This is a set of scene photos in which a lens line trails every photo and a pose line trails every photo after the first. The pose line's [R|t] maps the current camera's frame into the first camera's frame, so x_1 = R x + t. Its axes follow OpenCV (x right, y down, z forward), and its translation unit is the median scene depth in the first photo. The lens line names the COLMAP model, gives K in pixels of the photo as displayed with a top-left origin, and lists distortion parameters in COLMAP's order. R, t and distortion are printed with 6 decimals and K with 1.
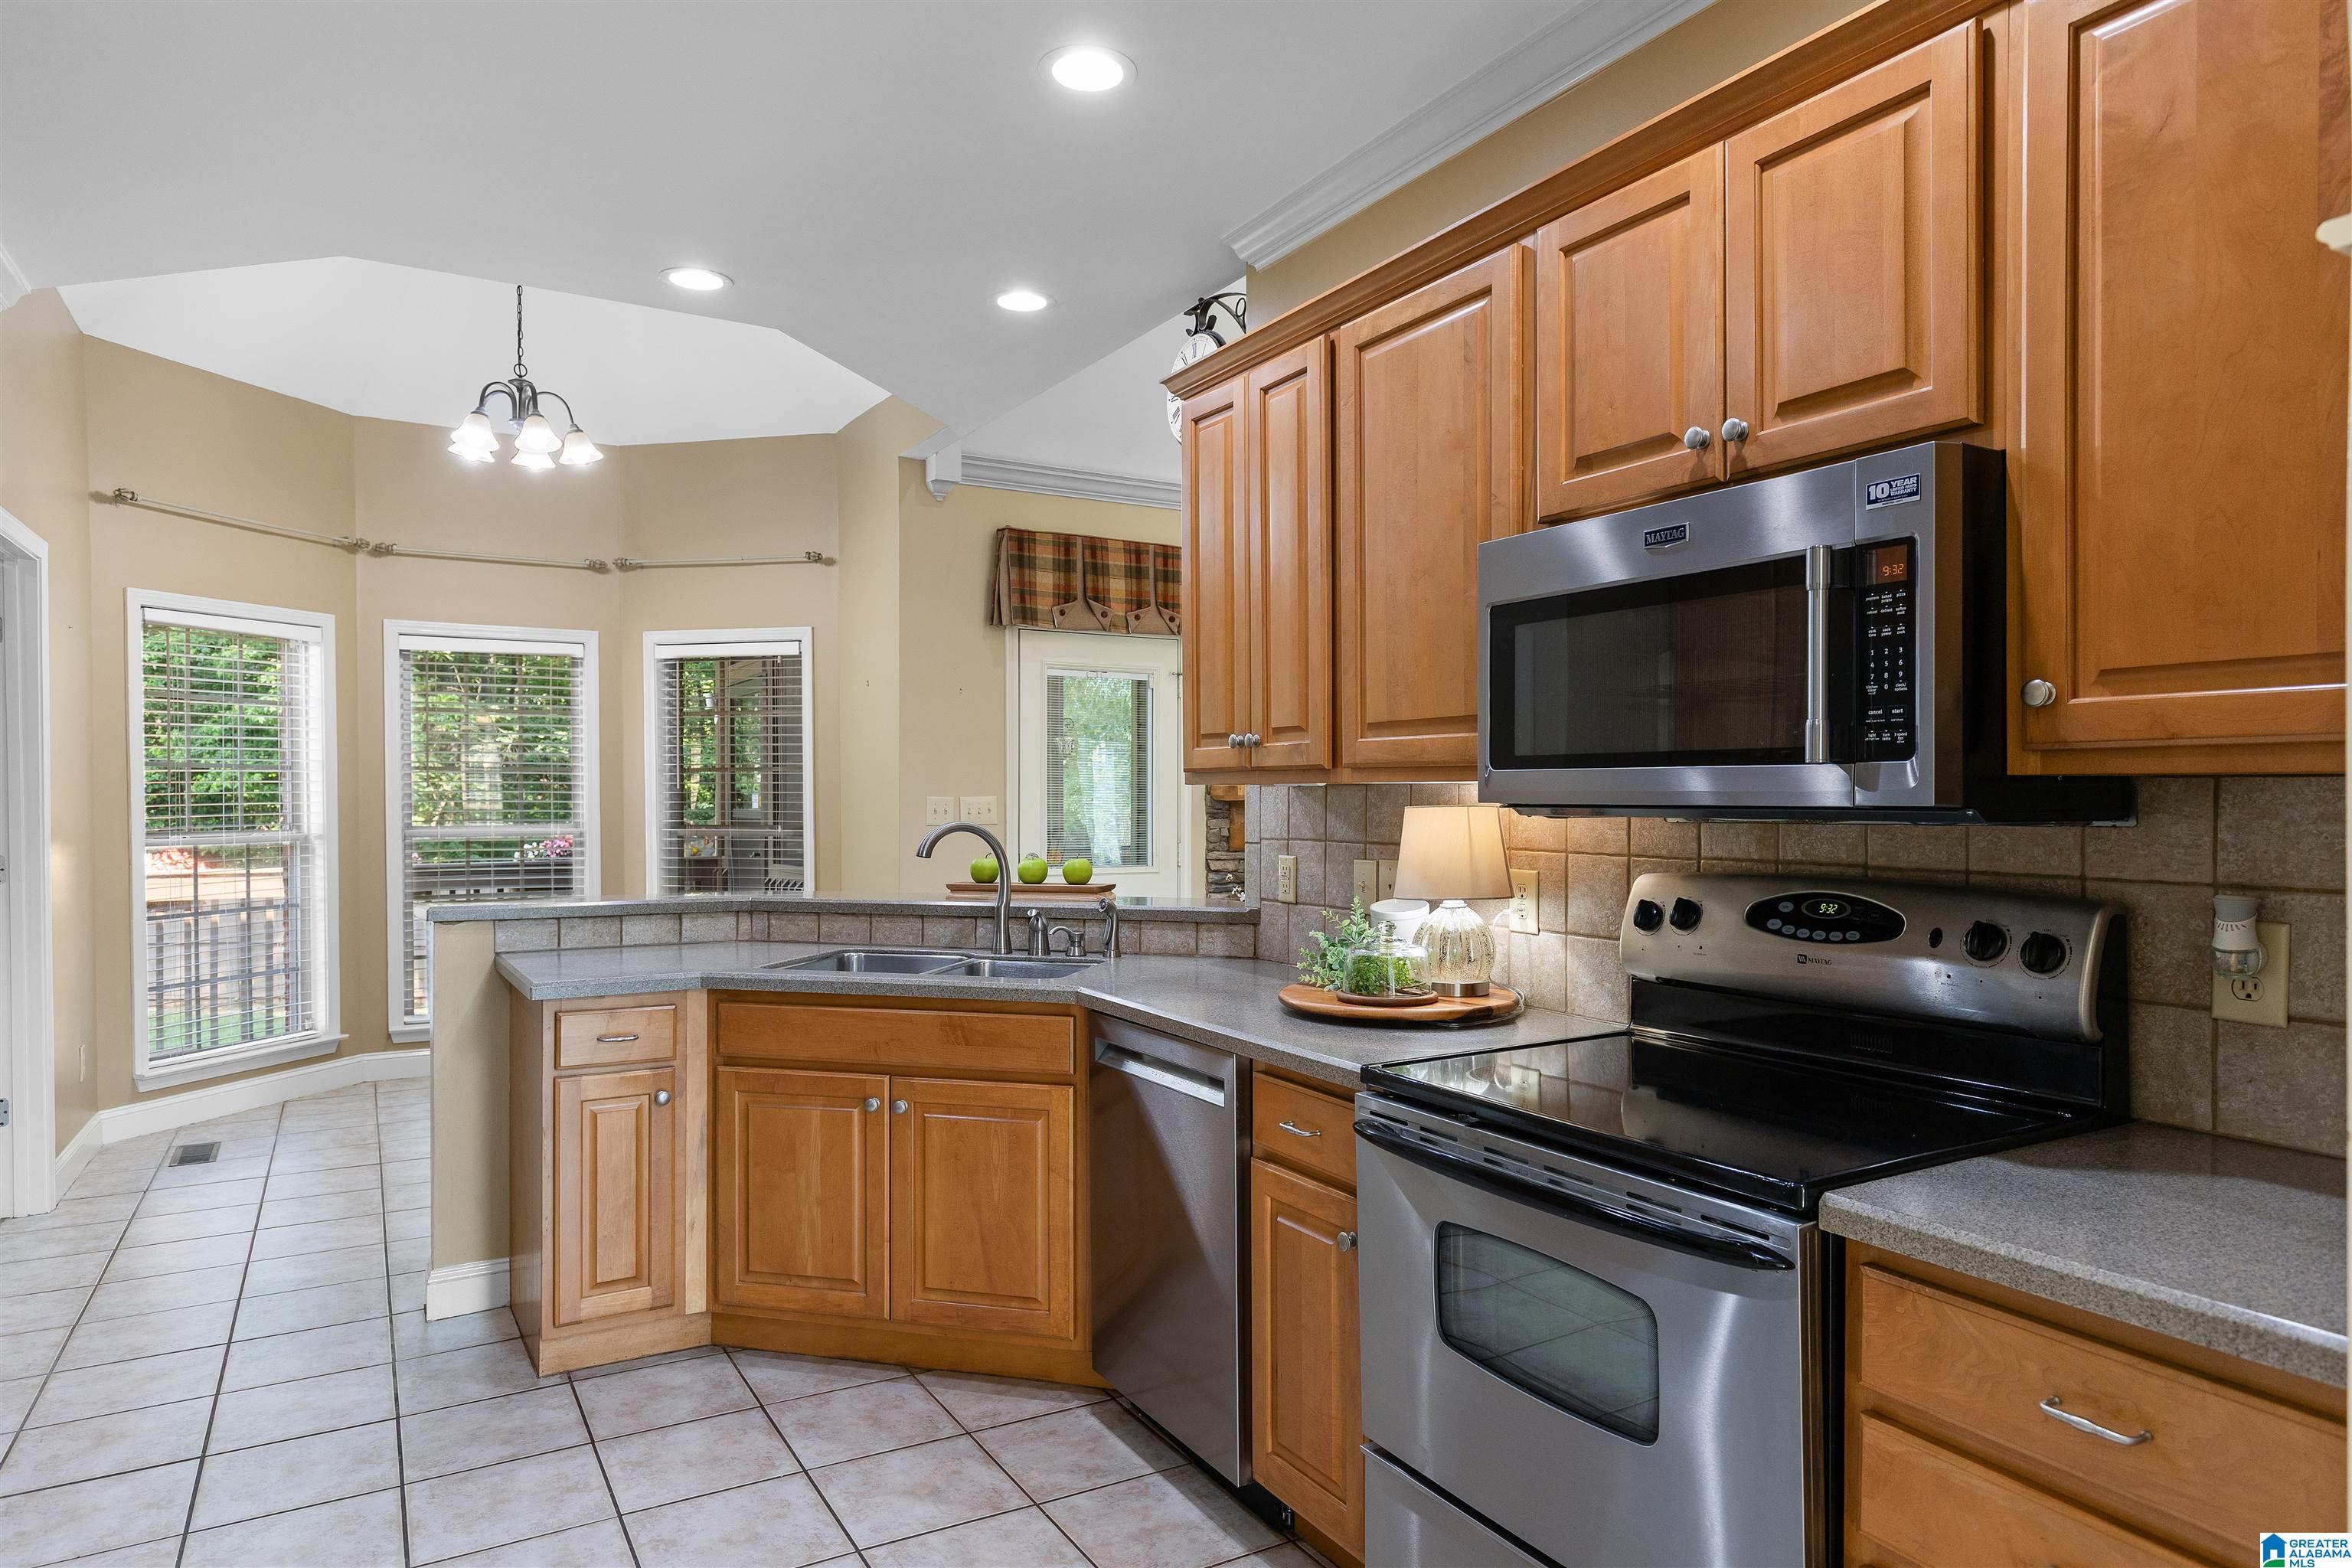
lens RADIAL K [[1421.2, 0, 1175.8], [0, 1421.2, 799.5], [0, 0, 1]] dist [0.009222, -0.000982]
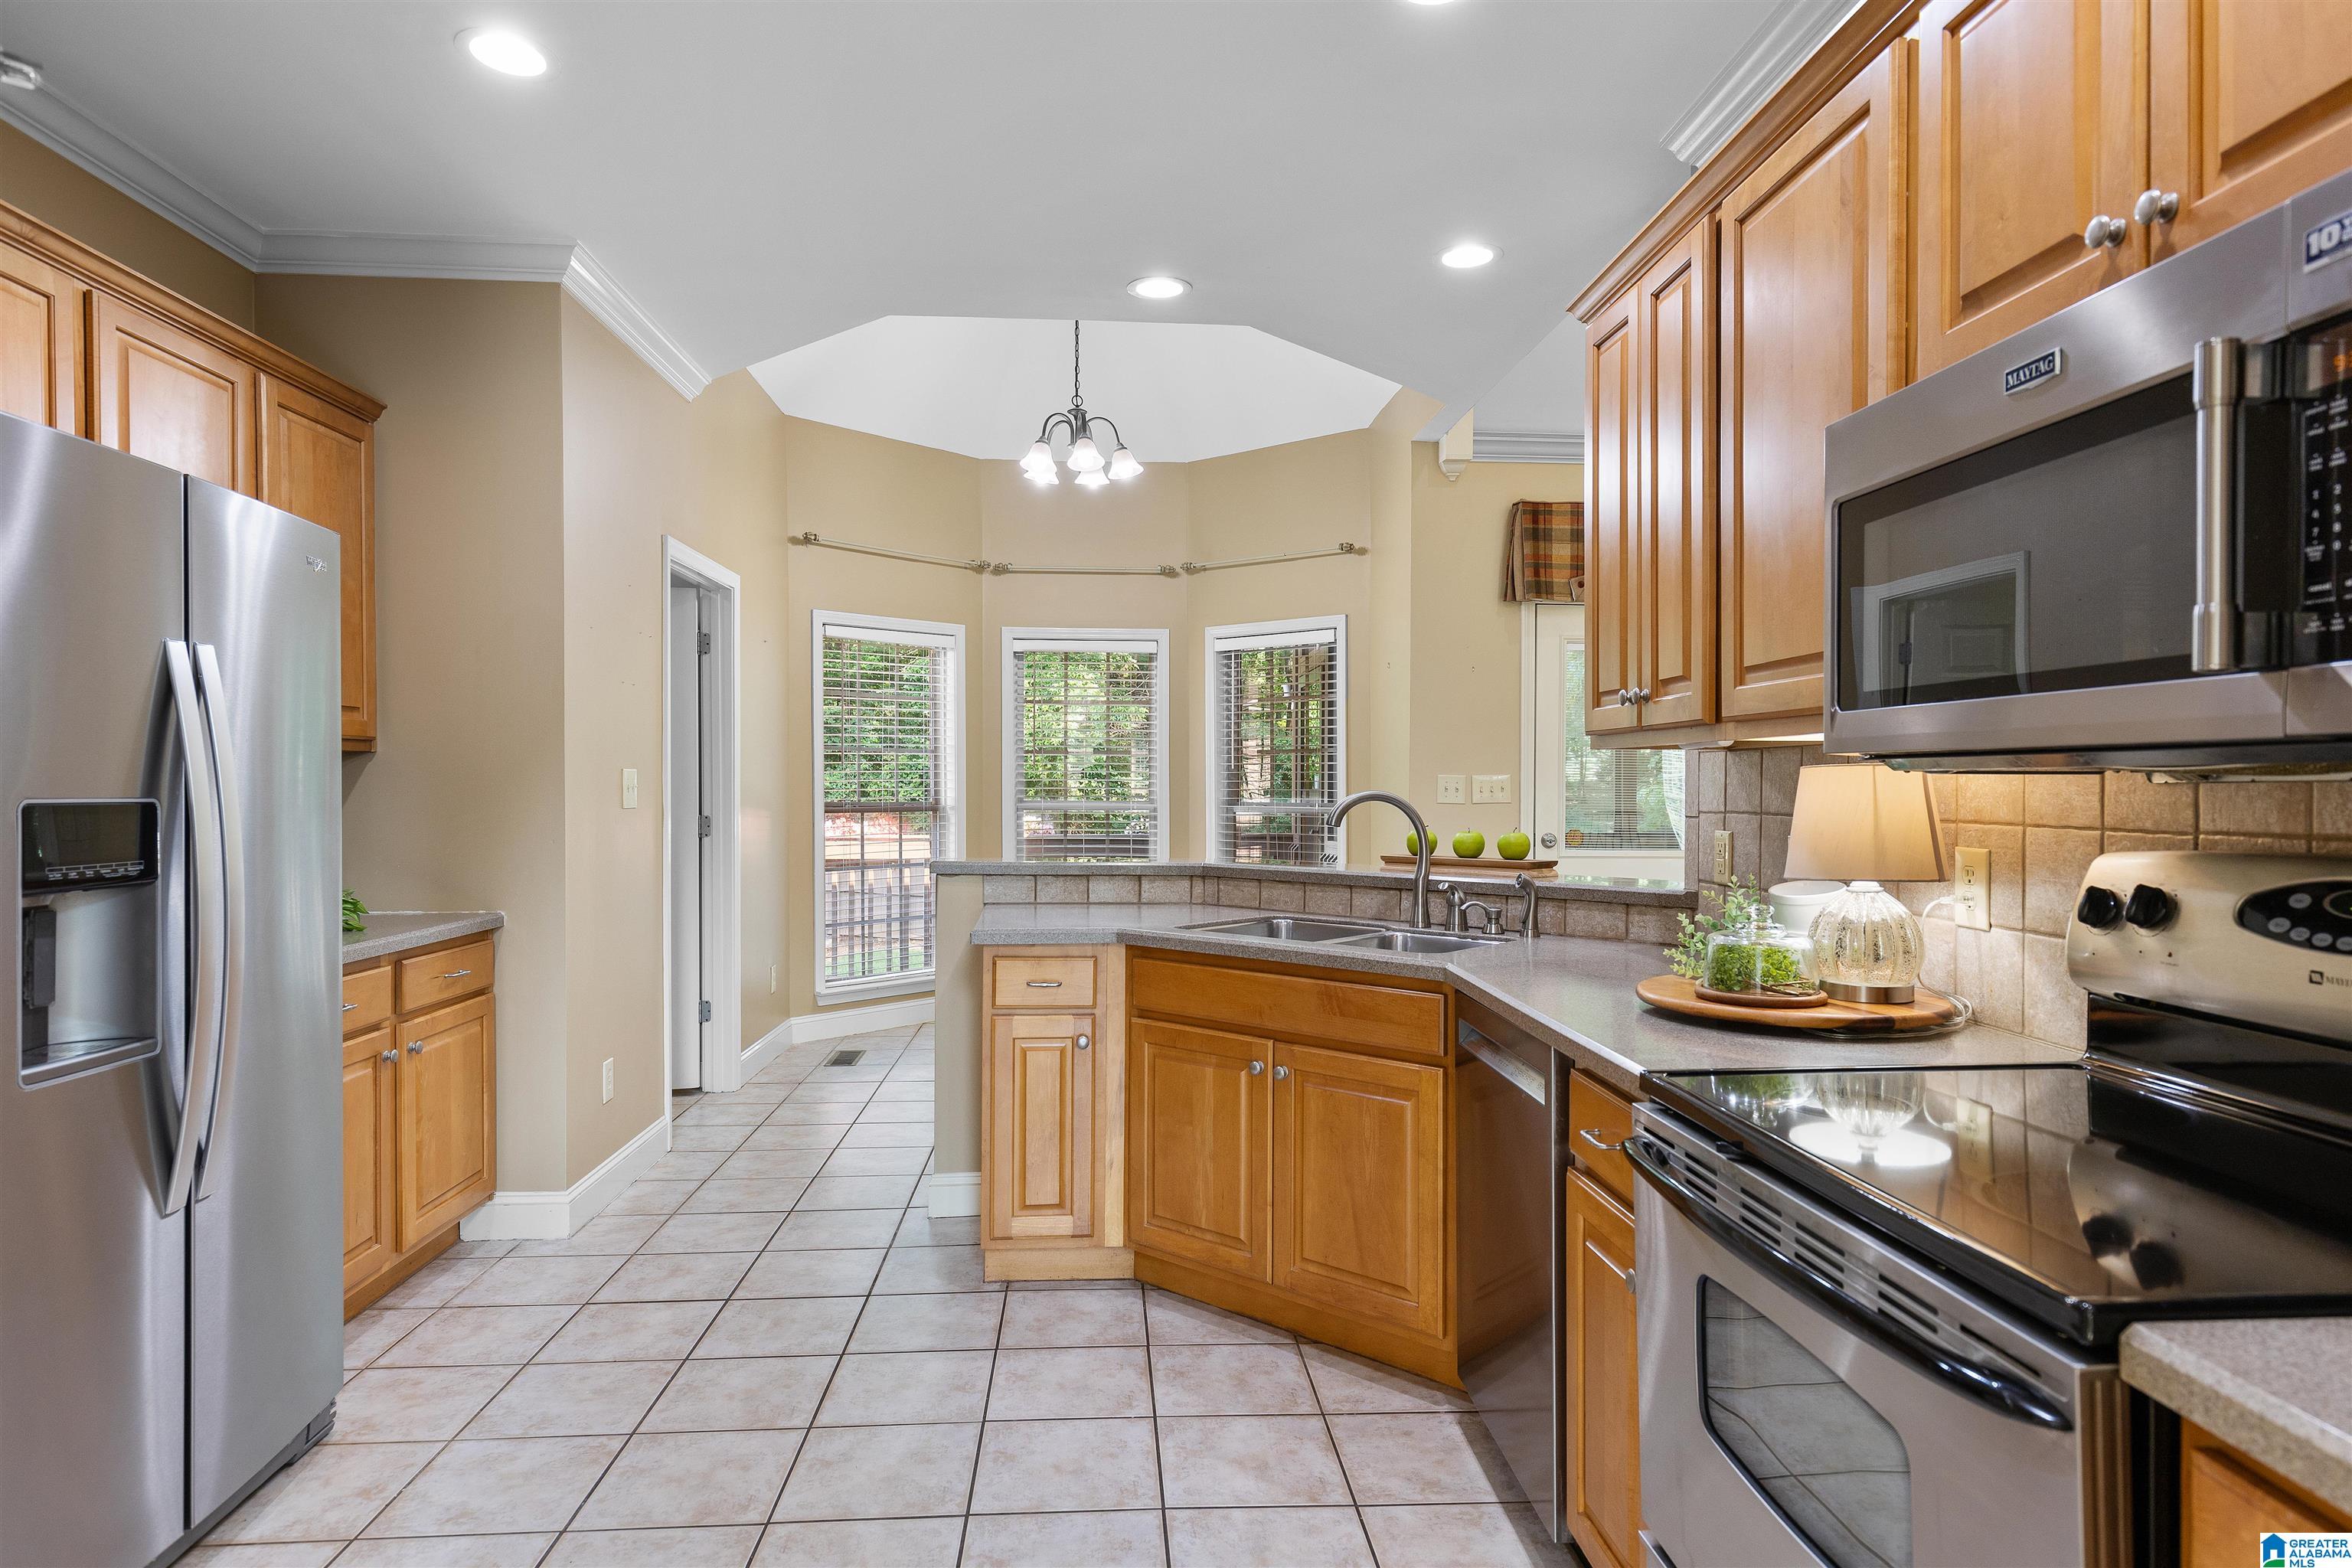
lens RADIAL K [[1341.8, 0, 1176.0], [0, 1341.8, 784.0], [0, 0, 1]] dist [0.014151, 0.000071]
pose [[0.894493, 0.003342, -0.447069, 0.158507], [-0.005380, 0.999980, -0.003289, 0.016391], [0.447049, 0.005347, 0.894494, 0.118688]]
